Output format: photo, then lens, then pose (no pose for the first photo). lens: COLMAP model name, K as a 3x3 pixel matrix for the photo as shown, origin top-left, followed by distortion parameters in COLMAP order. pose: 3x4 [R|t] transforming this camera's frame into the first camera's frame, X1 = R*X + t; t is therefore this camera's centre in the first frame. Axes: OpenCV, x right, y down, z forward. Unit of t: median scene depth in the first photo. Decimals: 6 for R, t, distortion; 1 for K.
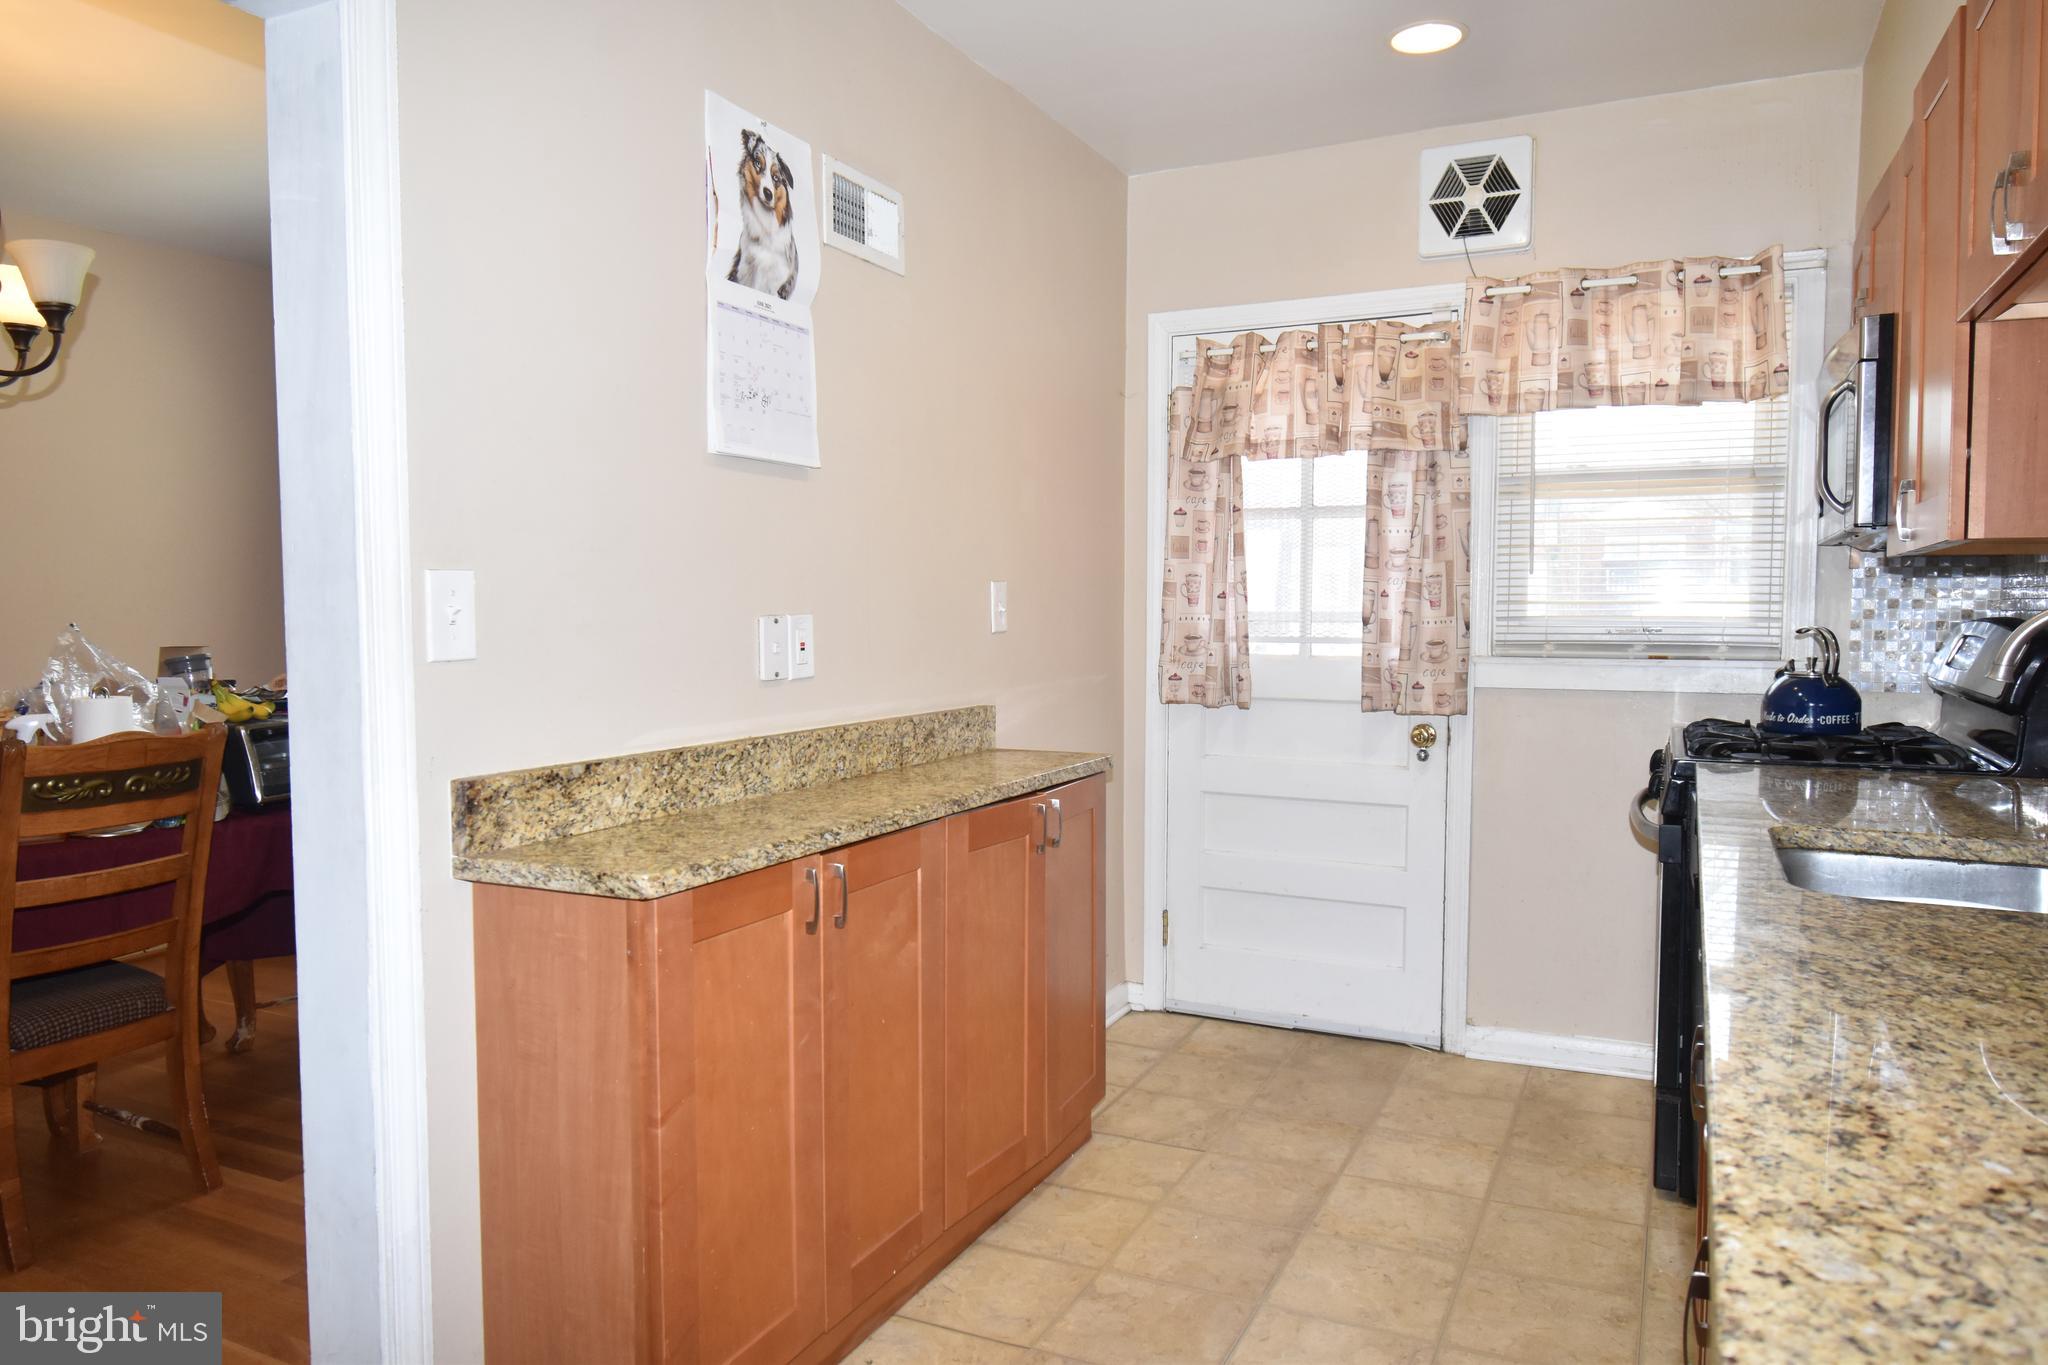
lens RADIAL K [[1360.0, 0, 1030.3], [0, 1360.0, 685.7], [0, 0, 1]] dist [0.014646, -0.030944]
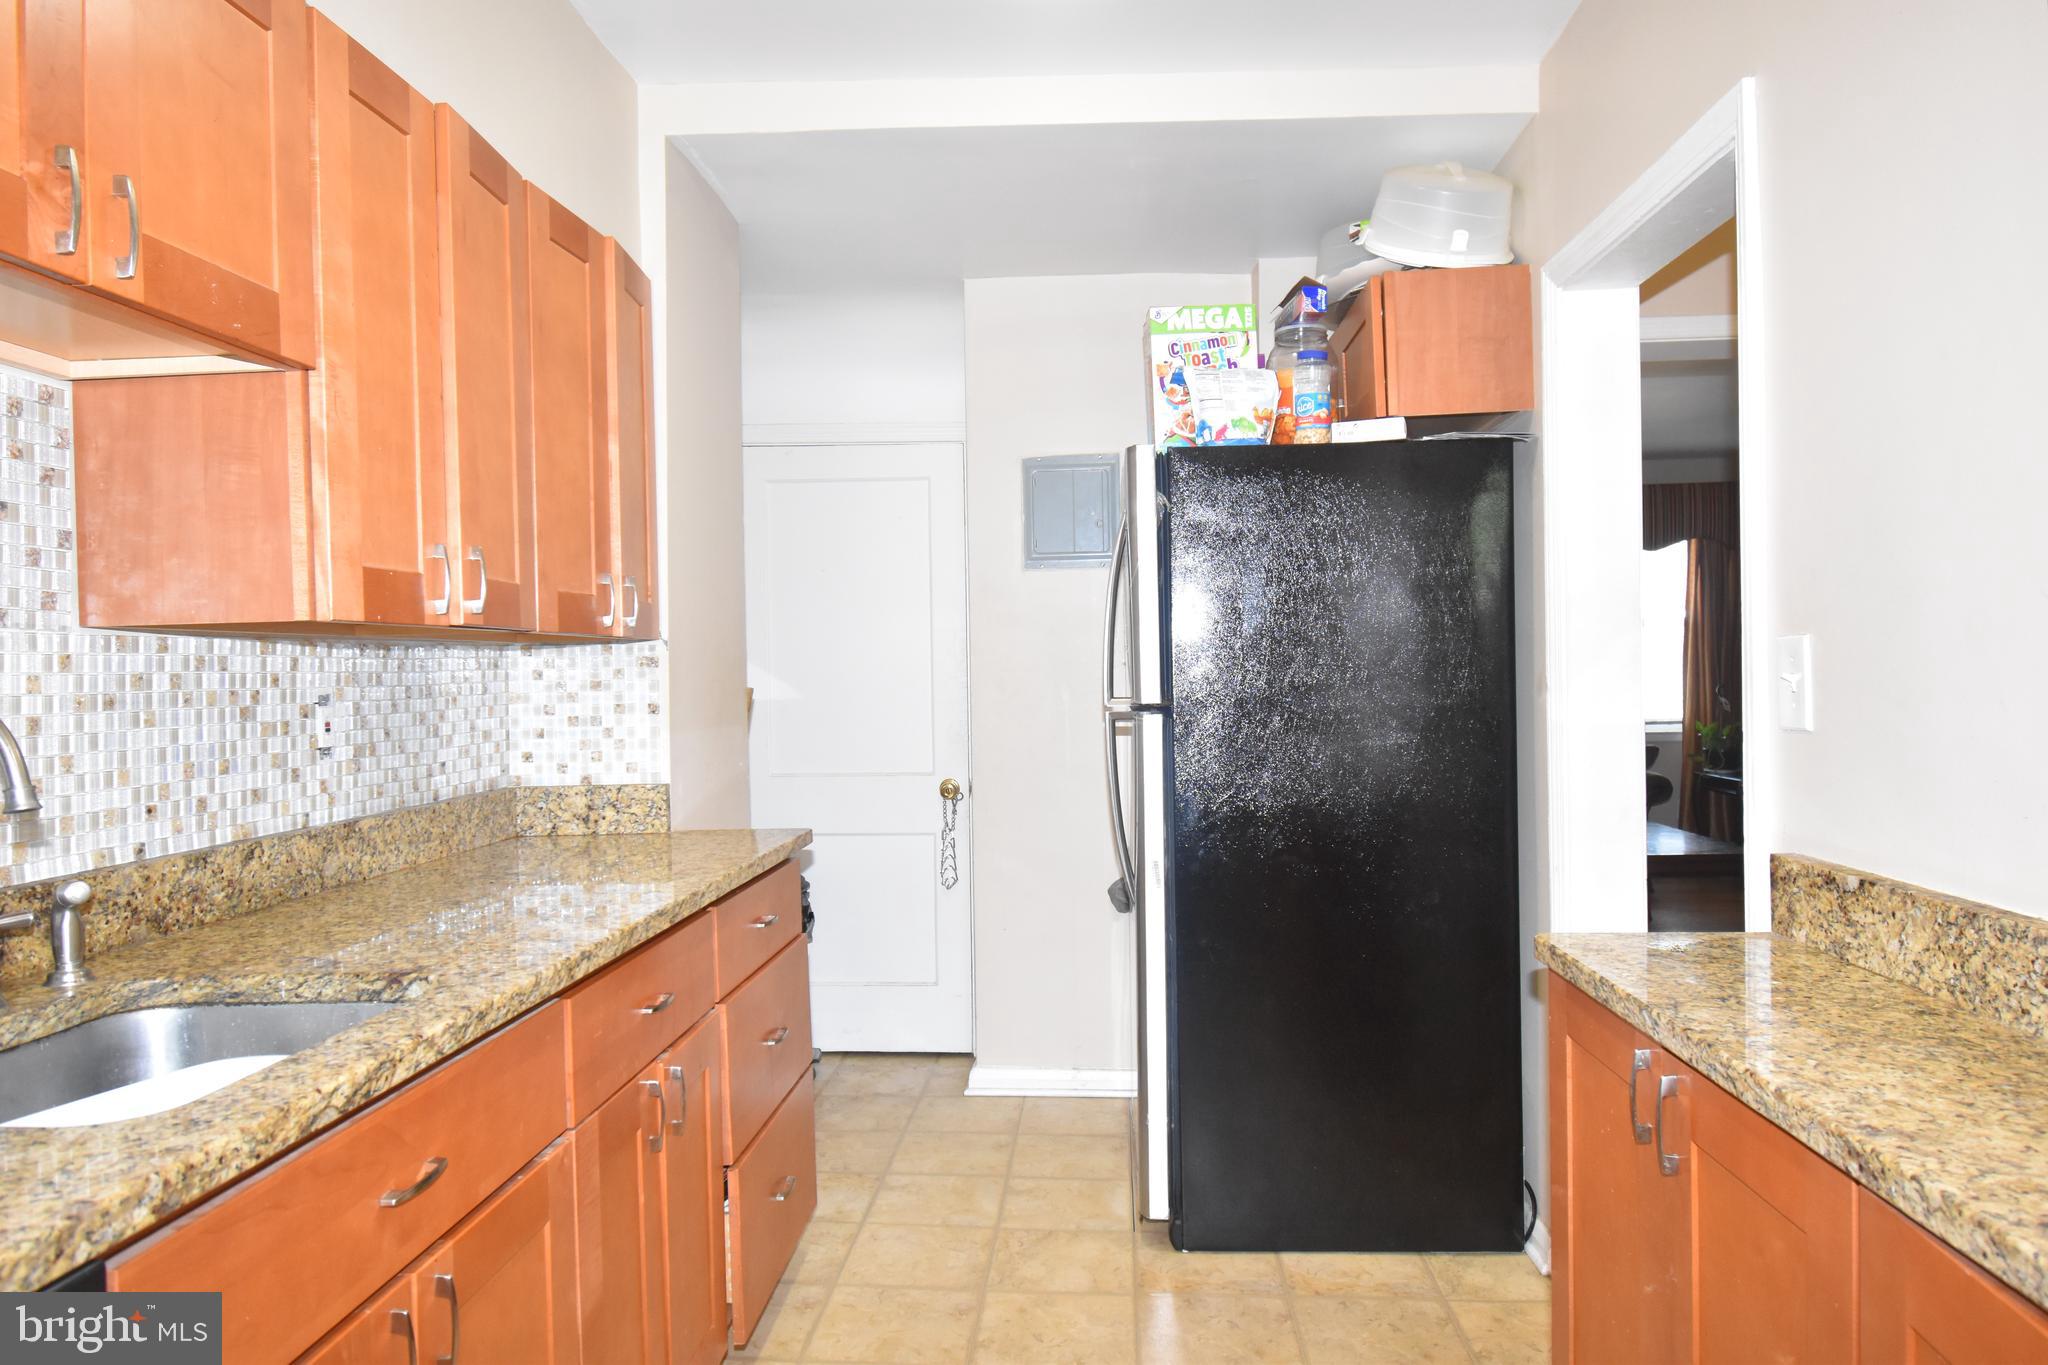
lens RADIAL K [[1360.0, 0, 1030.3], [0, 1360.0, 685.7], [0, 0, 1]] dist [0.014646, -0.030944]
pose [[-0.927375, 0.019548, -0.373622, 0.256098], [-0.004727, 0.997942, 0.063946, -0.063637], [0.374103, 0.061068, -0.925374, 0.992128]]
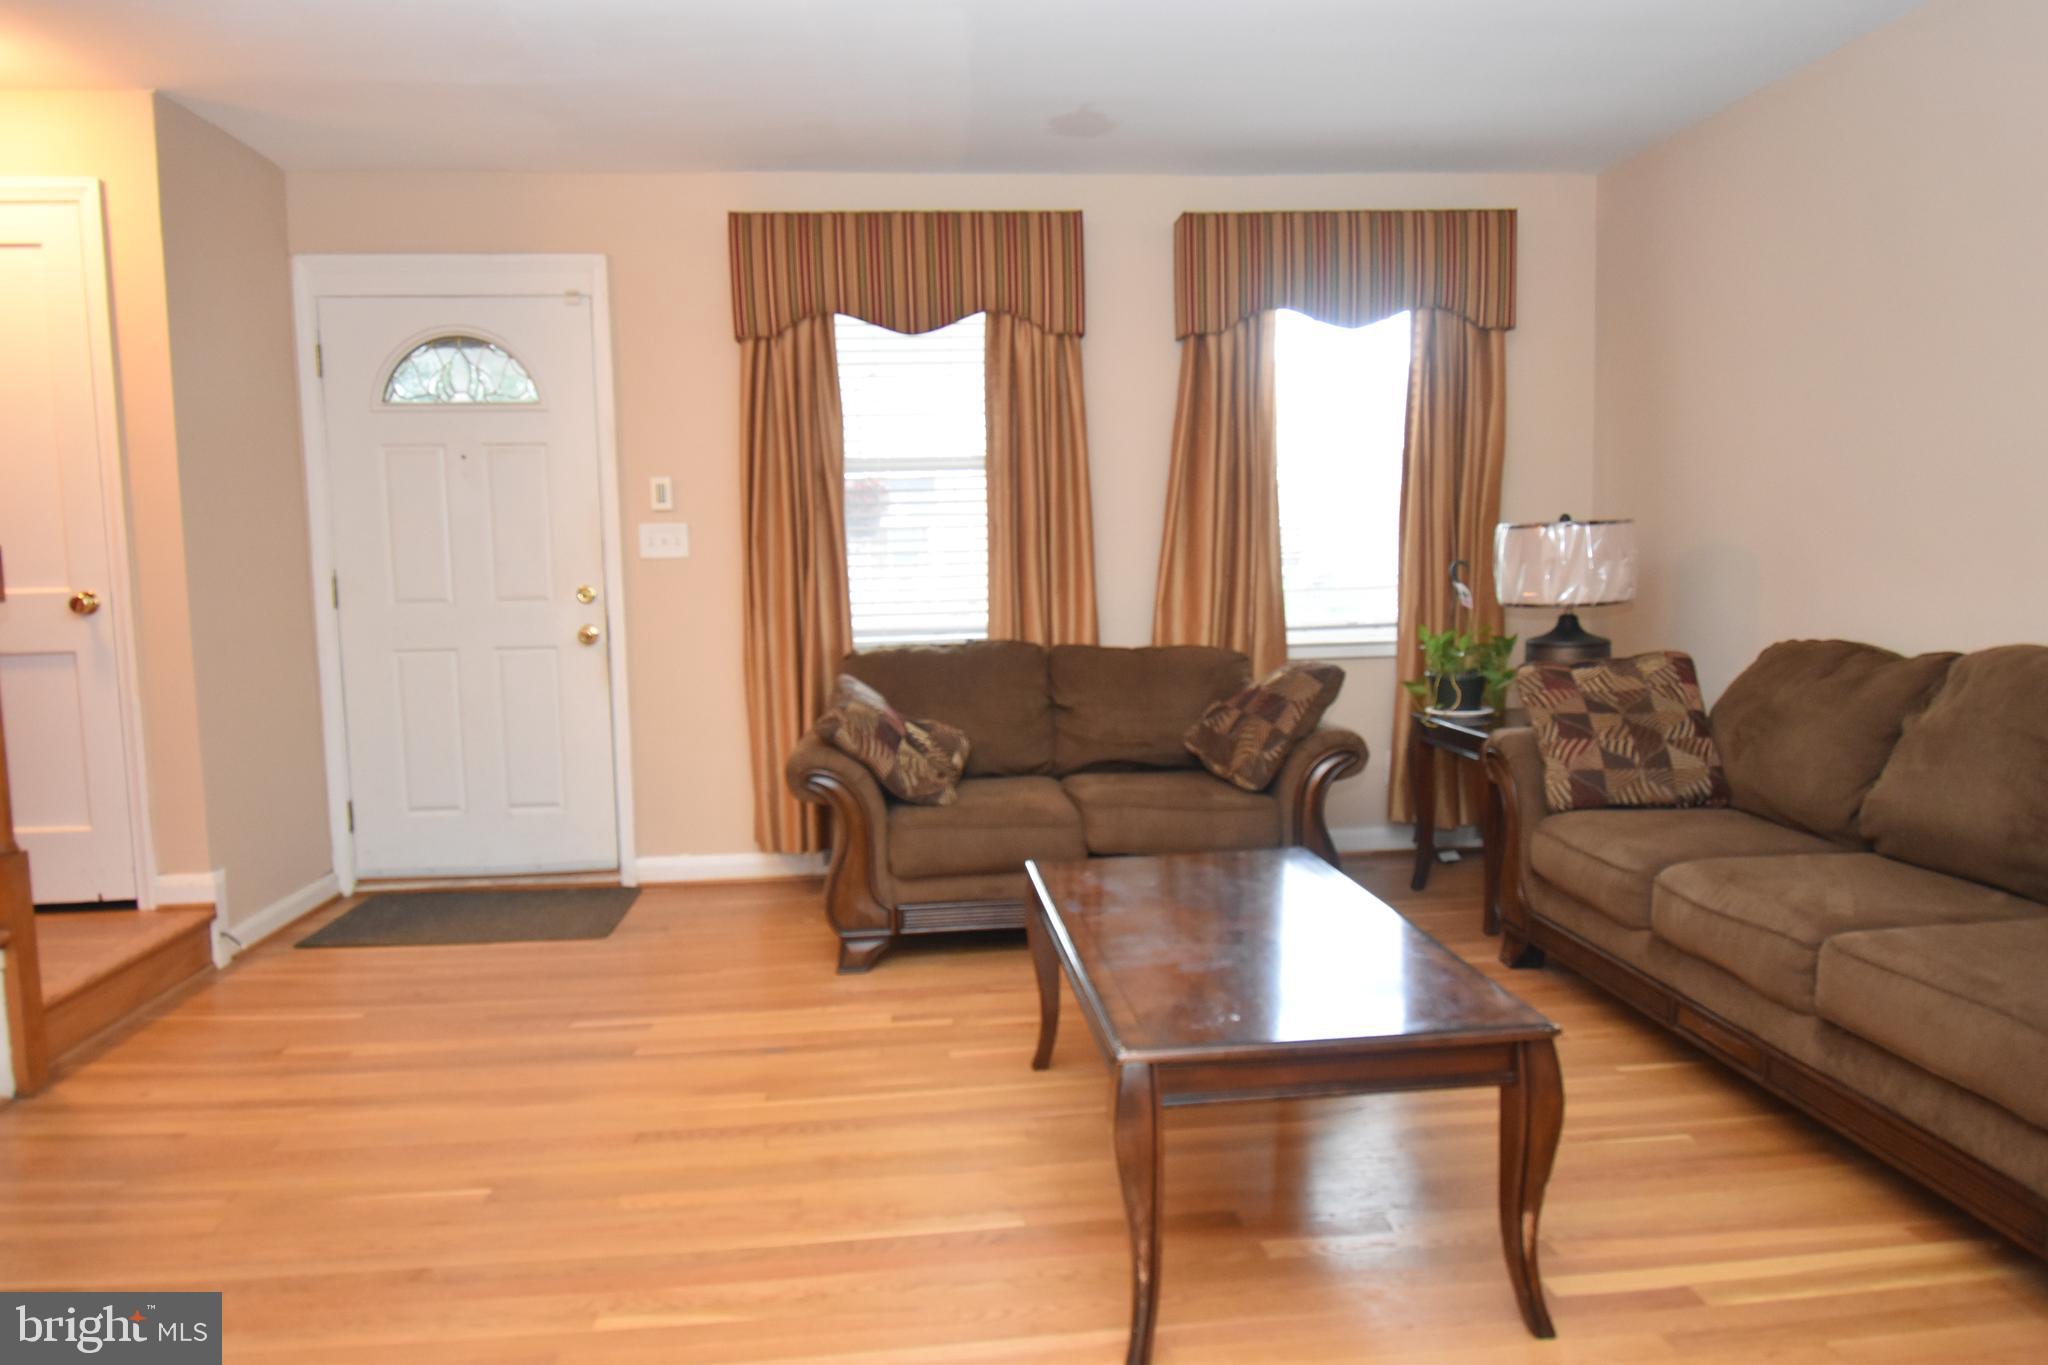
lens RADIAL K [[1360.0, 0, 1030.3], [0, 1360.0, 685.7], [0, 0, 1]] dist [0.014646, -0.030944]
pose [[-0.855600, 0.070391, -0.512830, -0.728219], [-0.006324, 0.989216, 0.146330, 0.010755], [0.517599, 0.128443, -0.845927, 0.145259]]
